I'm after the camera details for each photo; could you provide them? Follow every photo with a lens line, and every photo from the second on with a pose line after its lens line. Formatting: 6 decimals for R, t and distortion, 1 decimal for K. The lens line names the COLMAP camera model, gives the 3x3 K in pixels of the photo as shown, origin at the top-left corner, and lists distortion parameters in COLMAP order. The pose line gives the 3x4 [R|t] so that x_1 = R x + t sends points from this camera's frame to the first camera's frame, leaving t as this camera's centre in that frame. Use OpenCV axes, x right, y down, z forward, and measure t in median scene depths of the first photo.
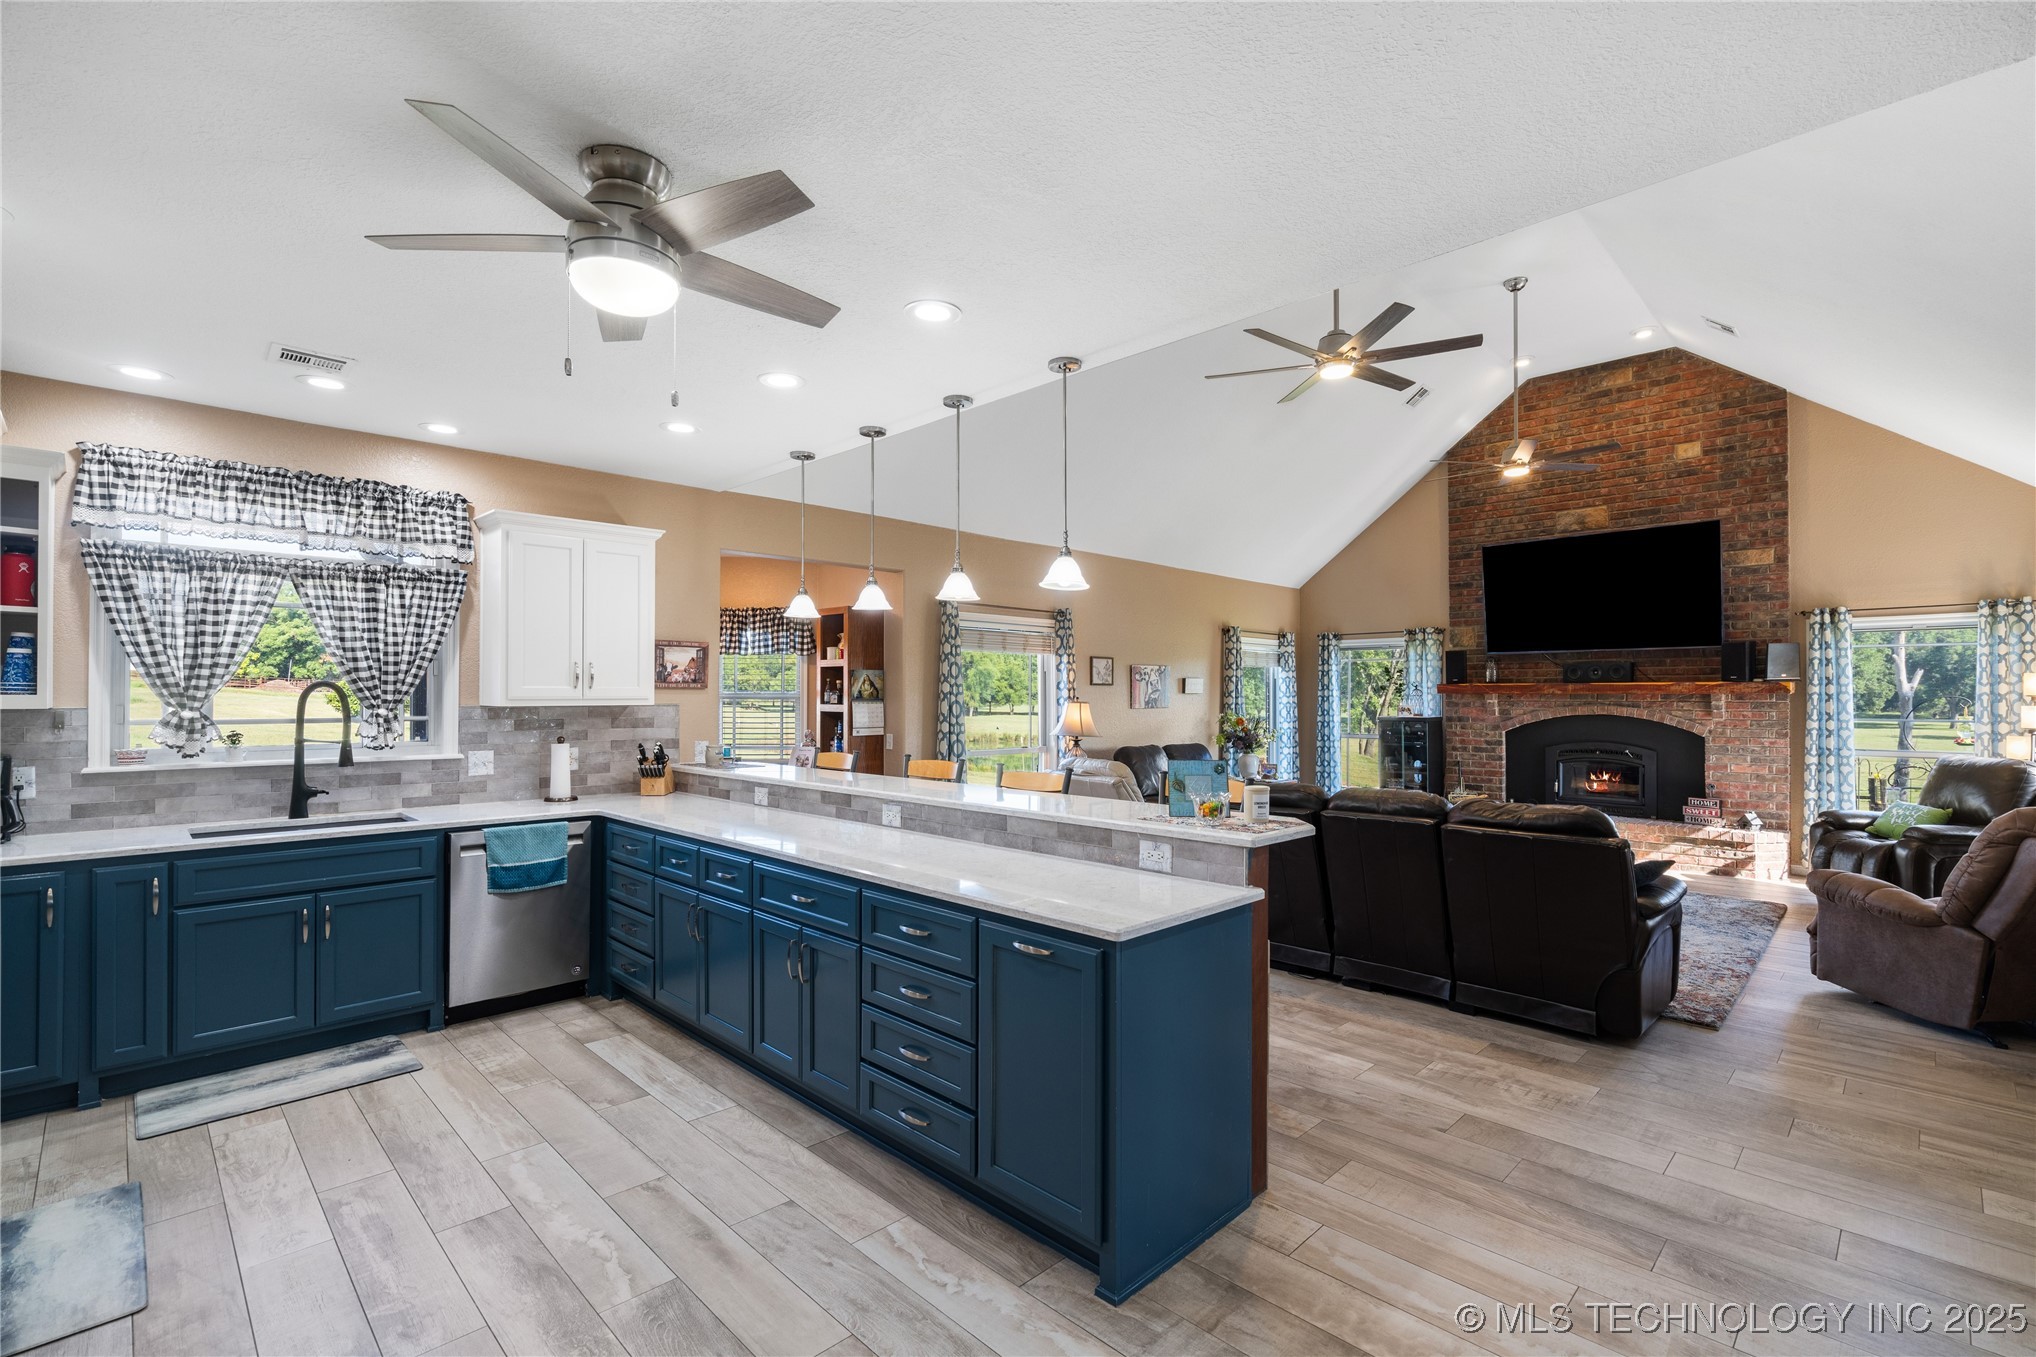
lens RADIAL K [[923.2, 0, 1026.8], [0, 923.2, 692.4], [0, 0, 1]] dist [-0.007257, 0.002069]
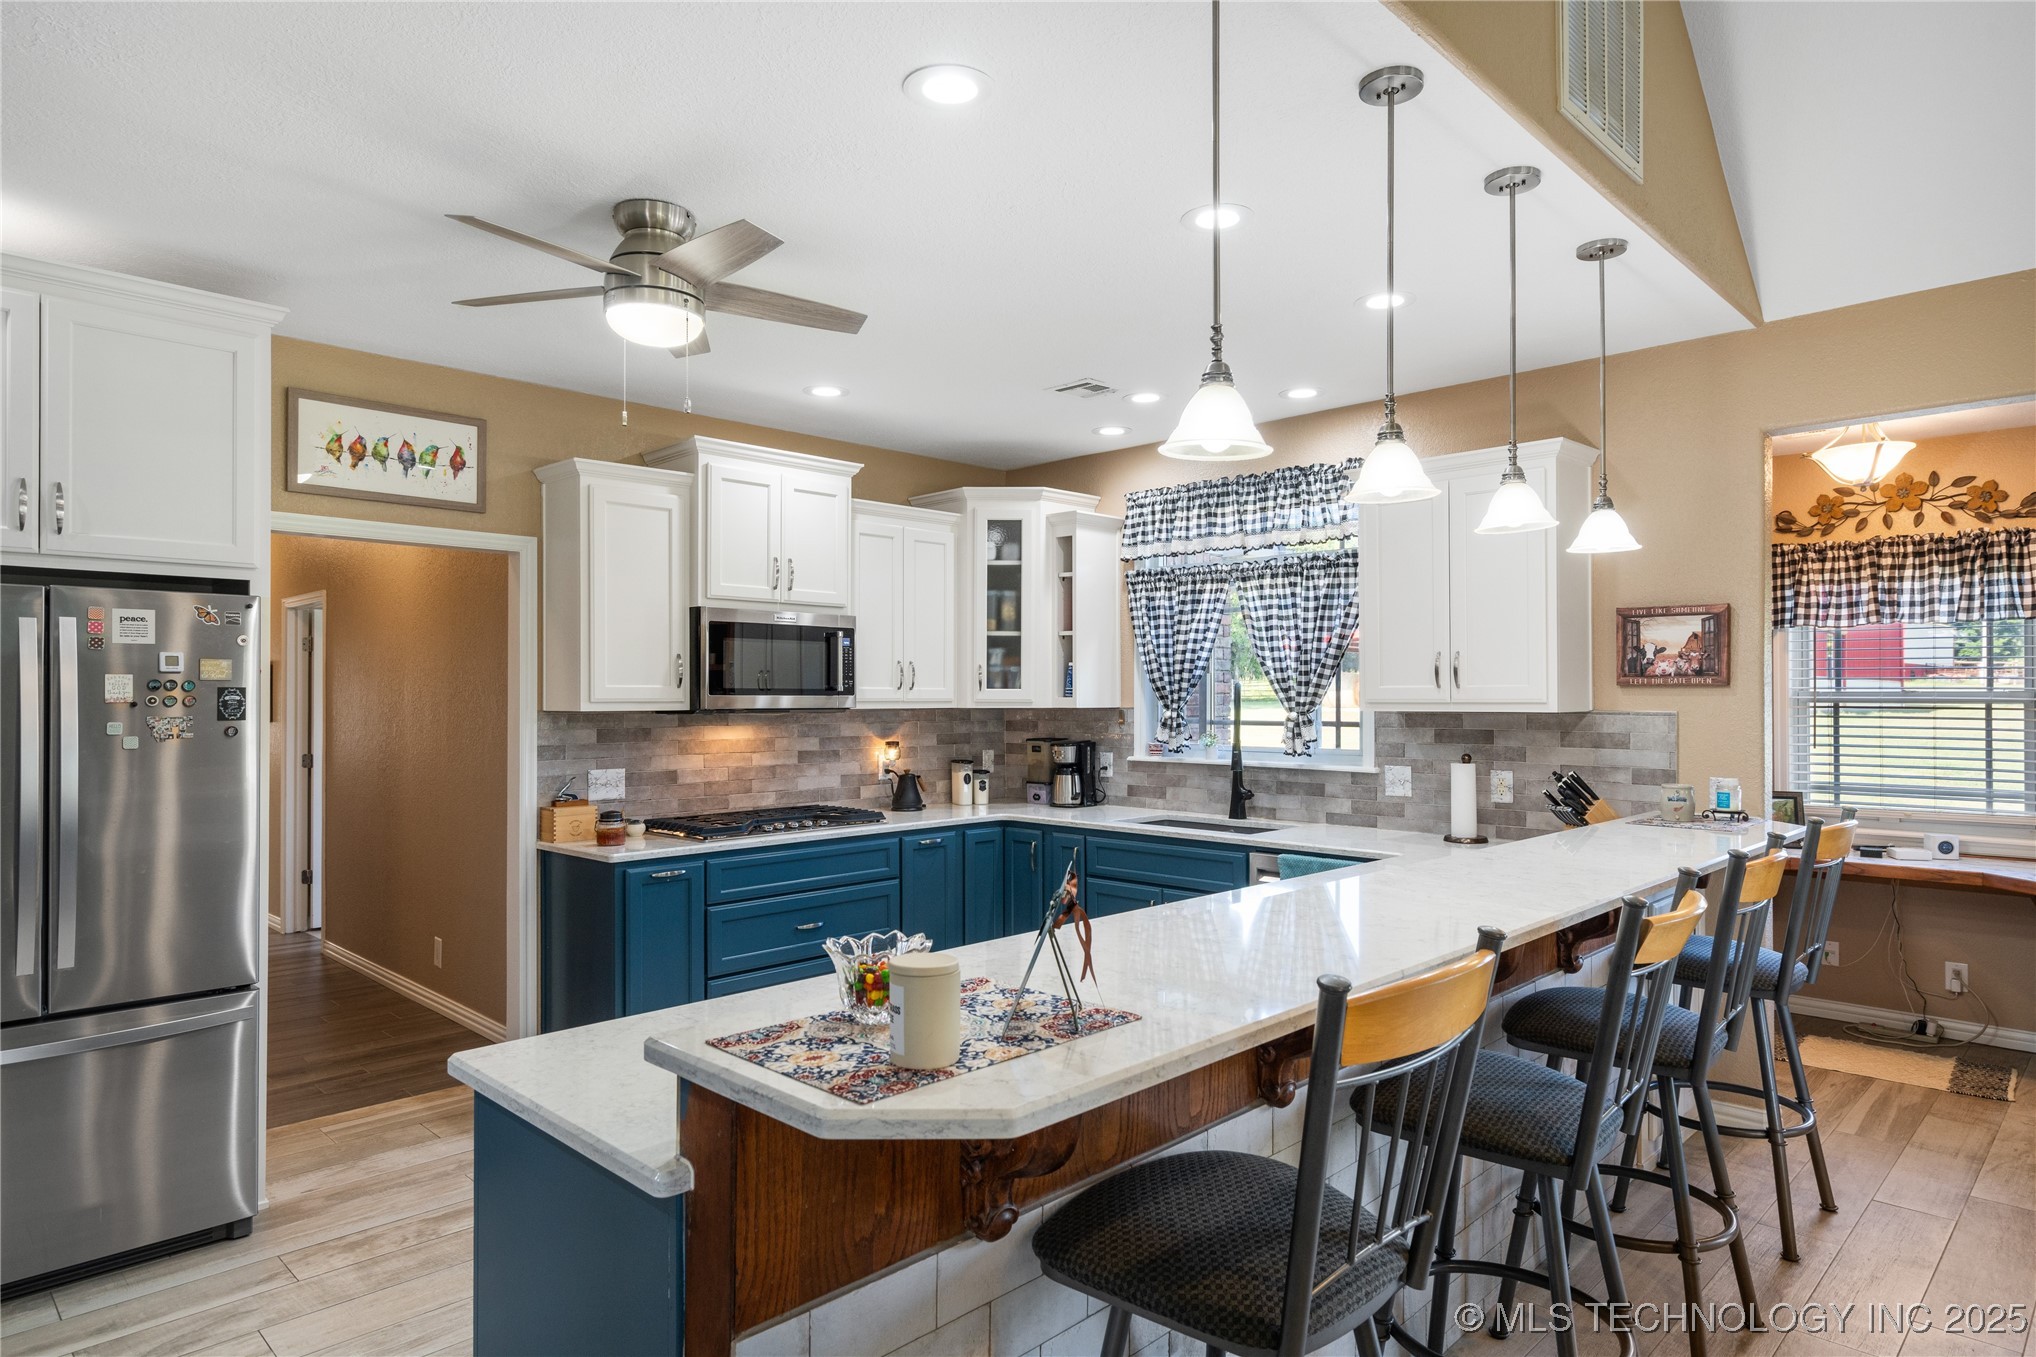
lens RADIAL K [[1171.5, 0, 1015.0], [0, 1171.5, 689.9], [0, 0, 1]] dist [-0.003419, 0.002332]
pose [[0.008997, -0.006640, -0.999937, 0.266950], [0.003085, 0.999973, -0.006613, 0.001416], [0.999955, -0.003025, 0.009017, 0.401182]]
